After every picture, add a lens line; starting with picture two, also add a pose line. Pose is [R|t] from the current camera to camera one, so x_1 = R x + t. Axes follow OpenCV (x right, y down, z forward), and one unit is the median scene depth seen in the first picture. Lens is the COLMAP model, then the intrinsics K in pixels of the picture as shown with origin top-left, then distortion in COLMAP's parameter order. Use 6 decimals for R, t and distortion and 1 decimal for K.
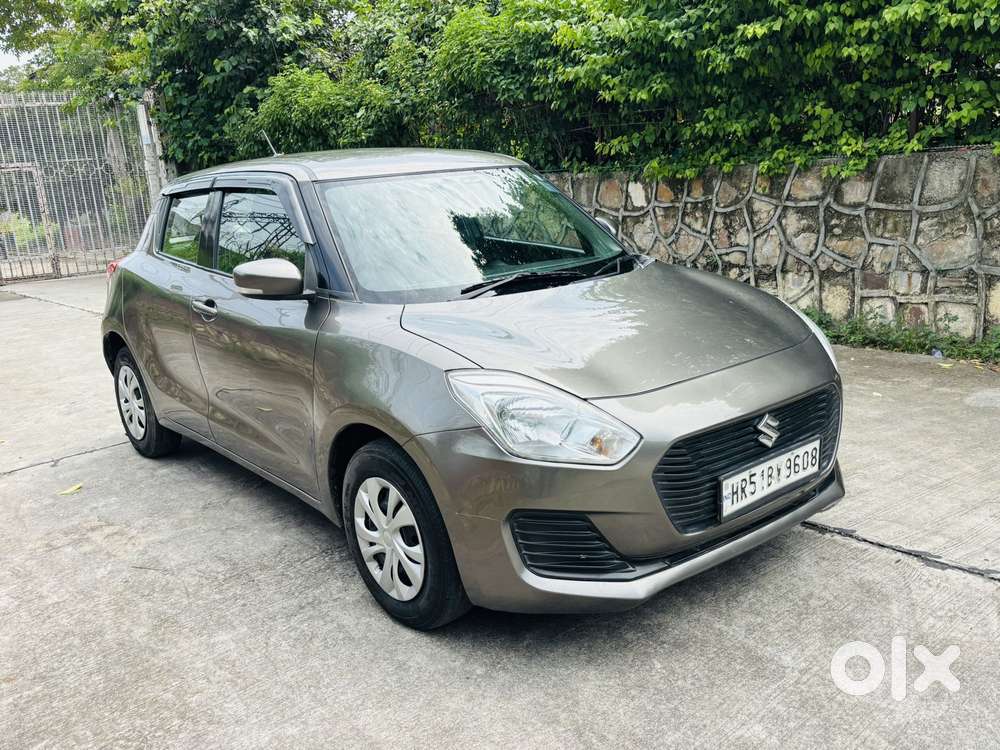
lens RADIAL K [[832.1, 0, 481.8], [0, 832.1, 376.6], [0, 0, 1]] dist [0.007380, 0.011802]
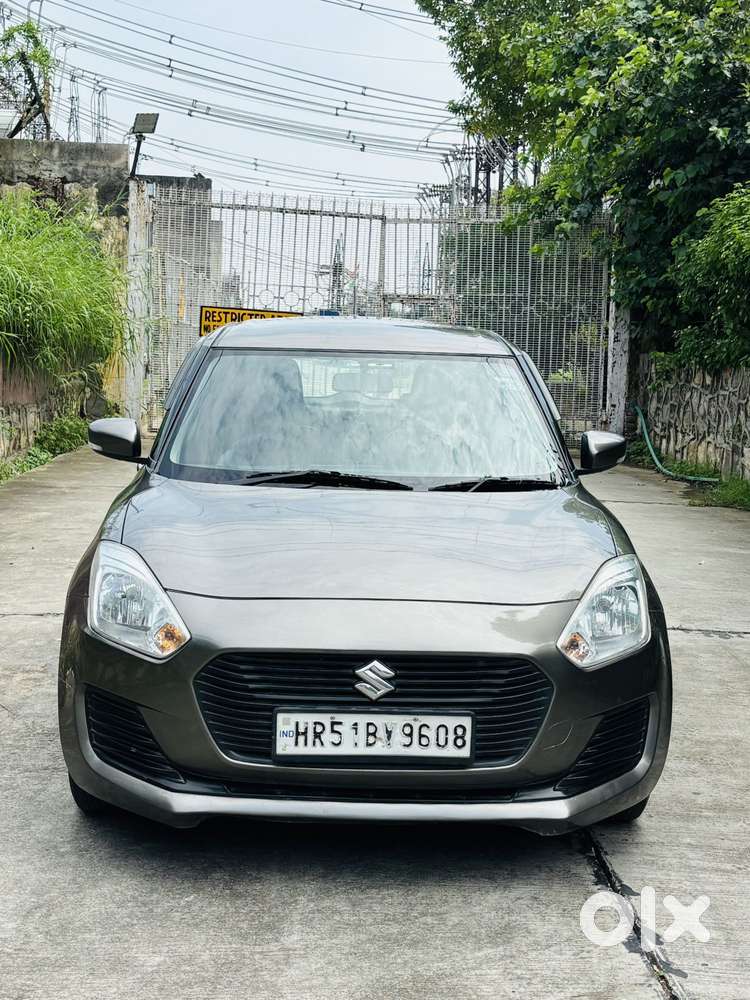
lens RADIAL K [[1350.8, 0, 375.0], [0, 1350.8, 500.0], [0, 0, 1]] dist [0.127516, -0.364379]
pose [[0.804649, 0.159219, -0.572005, 0.867481], [-0.221871, 0.974216, -0.040933, -0.045234], [0.550739, 0.159849, 0.819228, -0.130376]]
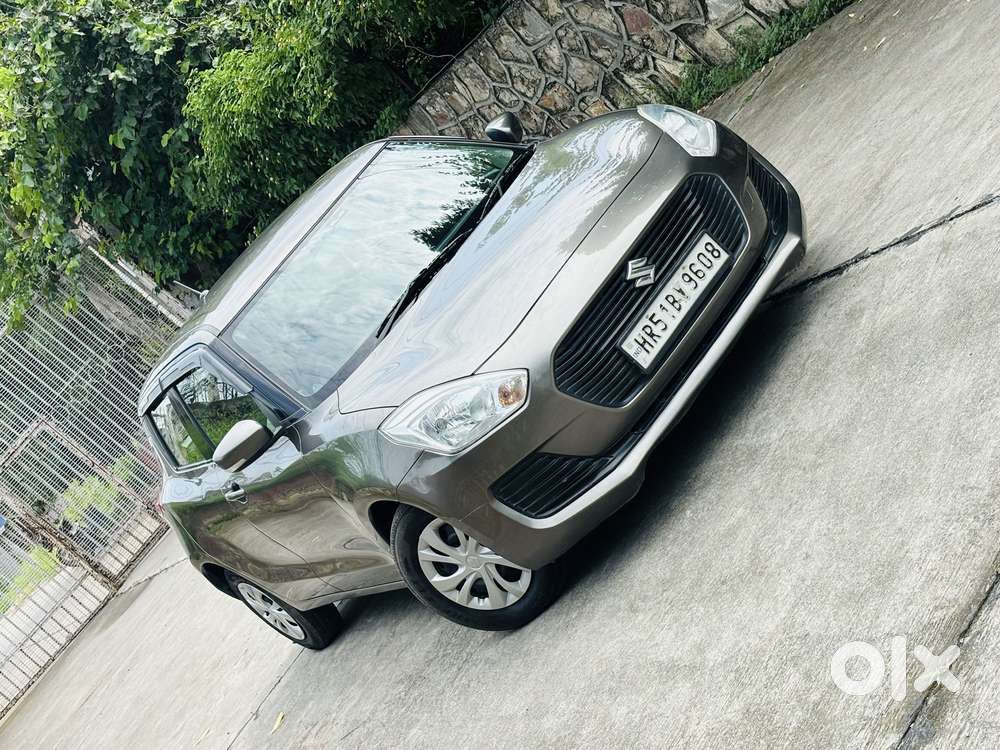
lens RADIAL K [[1512.9, 0, 496.1], [0, 1512.9, 368.9], [0, 0, 1]] dist [0.223711, -0.794394]
pose [[0.724165, -0.640059, -0.256728, 0.487507], [0.651874, 0.756804, -0.048048, 0.101459], [0.225047, -0.132560, 0.965289, -0.698126]]
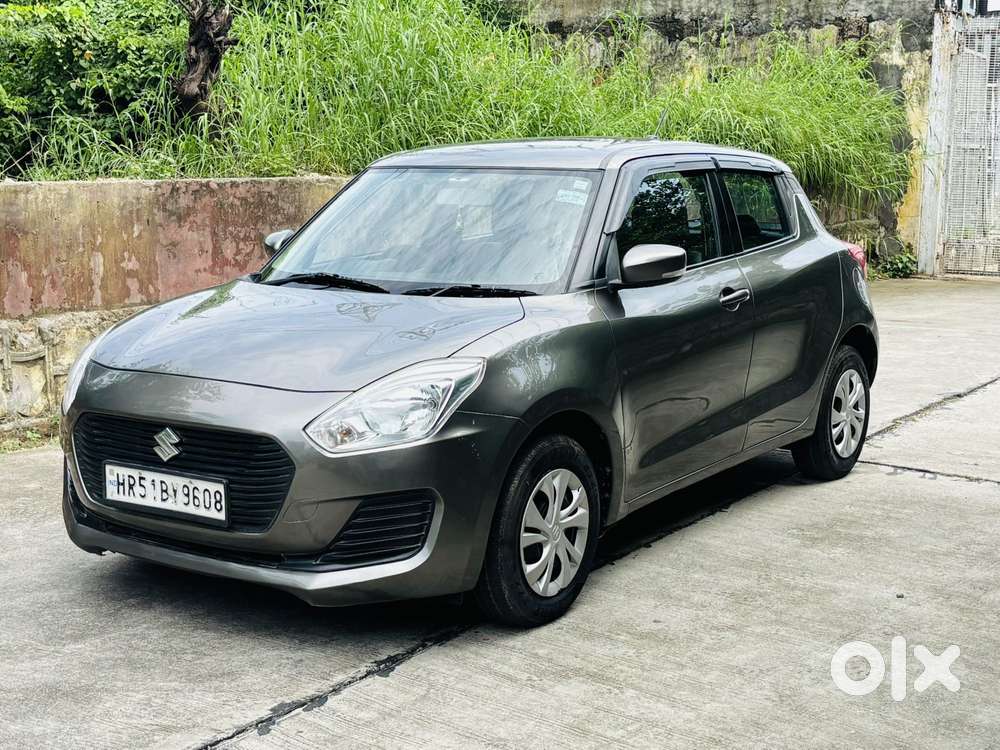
lens RADIAL K [[1350.8, 0, 531.4], [0, 1350.8, 371.4], [0, 0, 1]] dist [0.127516, -0.364379]
pose [[0.341513, 0.206777, -0.916849, 1.526445], [-0.255257, 0.959240, 0.121258, -0.253149], [0.904551, 0.192621, 0.380374, 0.595062]]
